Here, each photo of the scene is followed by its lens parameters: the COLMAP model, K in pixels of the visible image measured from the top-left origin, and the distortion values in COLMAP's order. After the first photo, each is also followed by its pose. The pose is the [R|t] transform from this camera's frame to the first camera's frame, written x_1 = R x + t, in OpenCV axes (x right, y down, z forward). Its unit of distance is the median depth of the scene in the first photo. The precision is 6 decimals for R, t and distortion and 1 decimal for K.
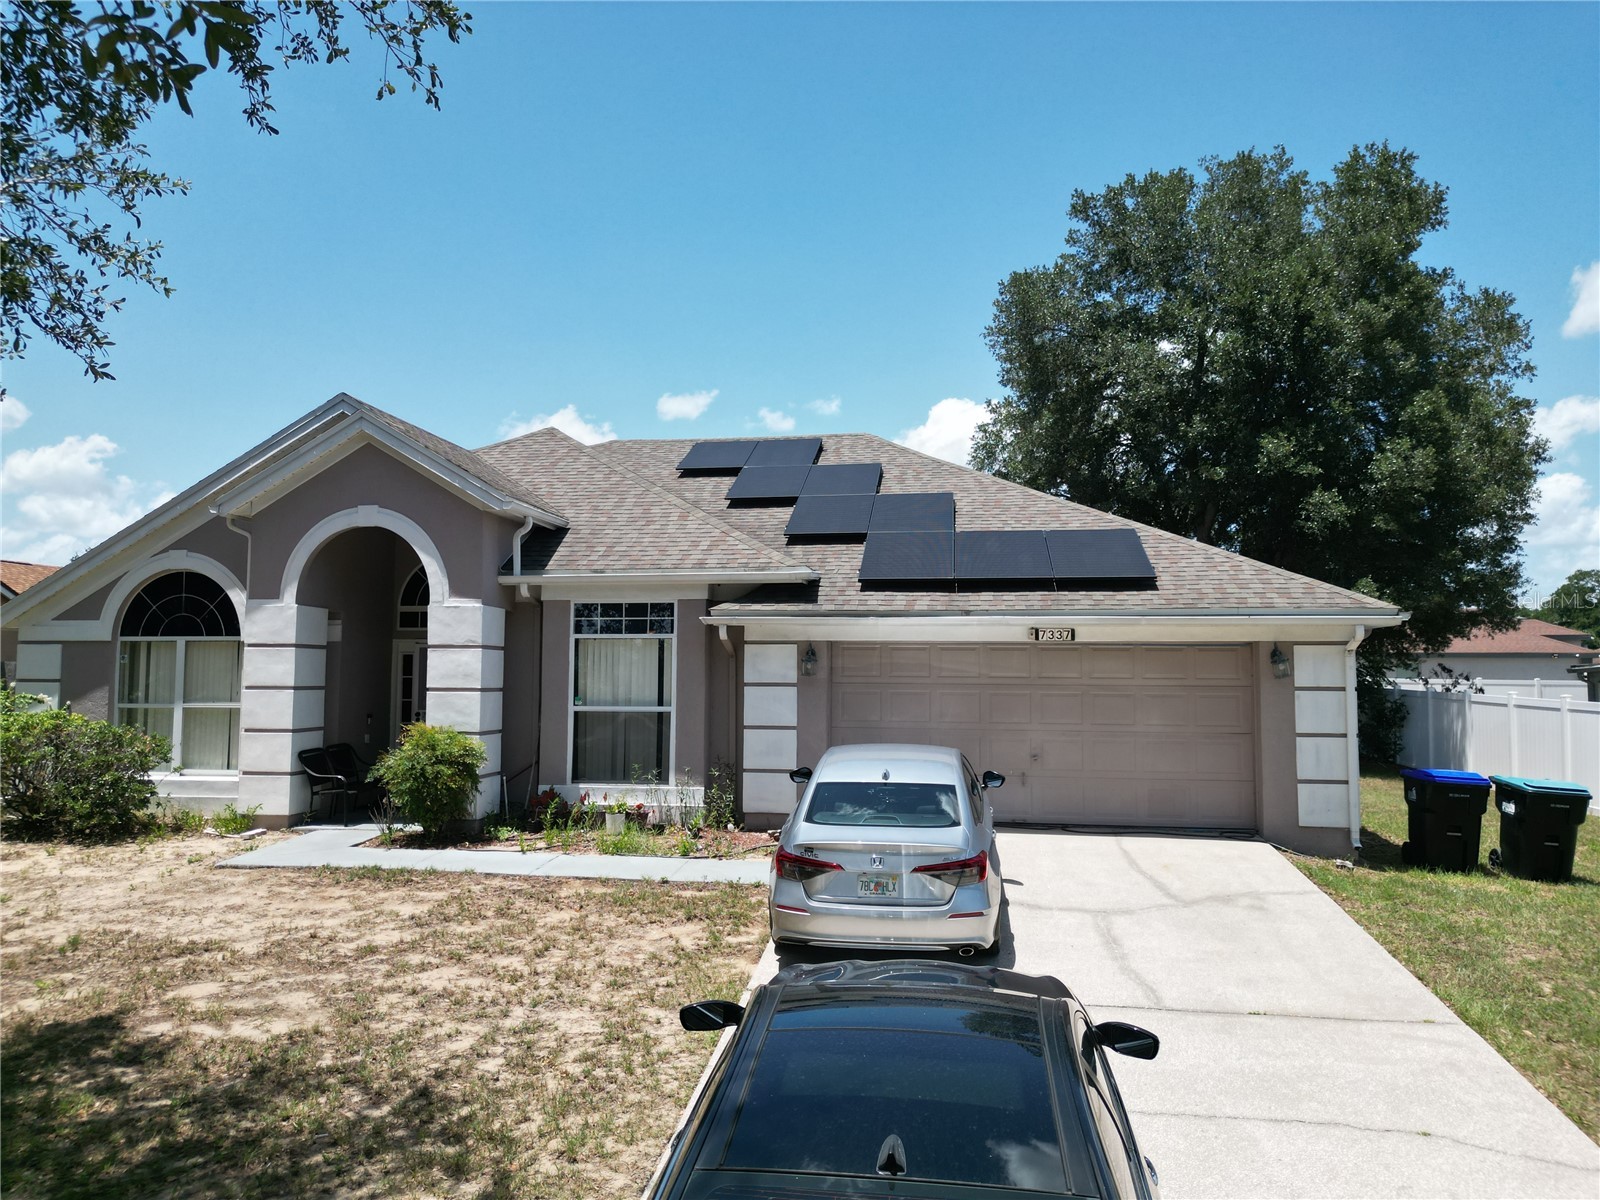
lens RADIAL K [[1128.0, 0, 805.3], [0, 1128.0, 592.1], [0, 0, 1]] dist [0.060488, -0.054365]
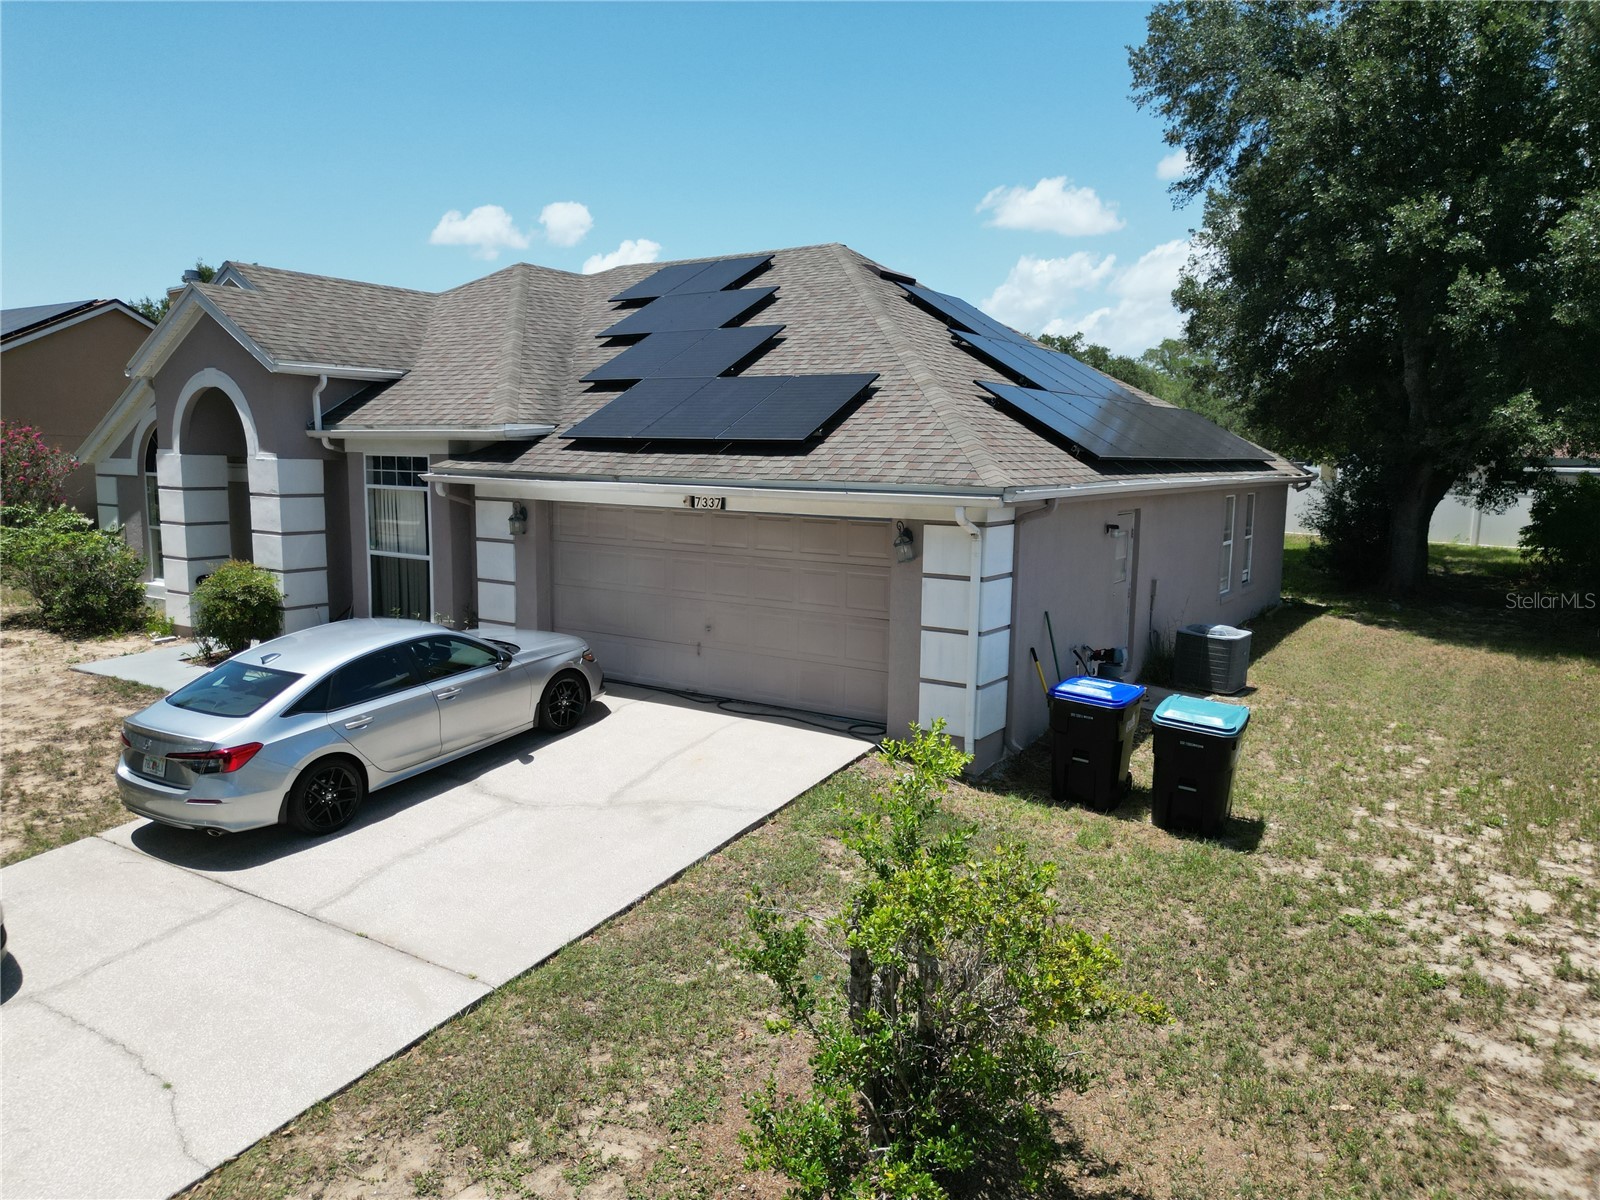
lens RADIAL K [[1128.0, 0, 801.5], [0, 1128.0, 599.8], [0, 0, 1]] dist [0.060488, -0.054365]
pose [[0.904223, 0.065043, -0.422079, 0.666827], [0.020979, 0.980375, 0.196021, -0.061709], [0.426546, -0.186101, 0.885113, 0.194857]]
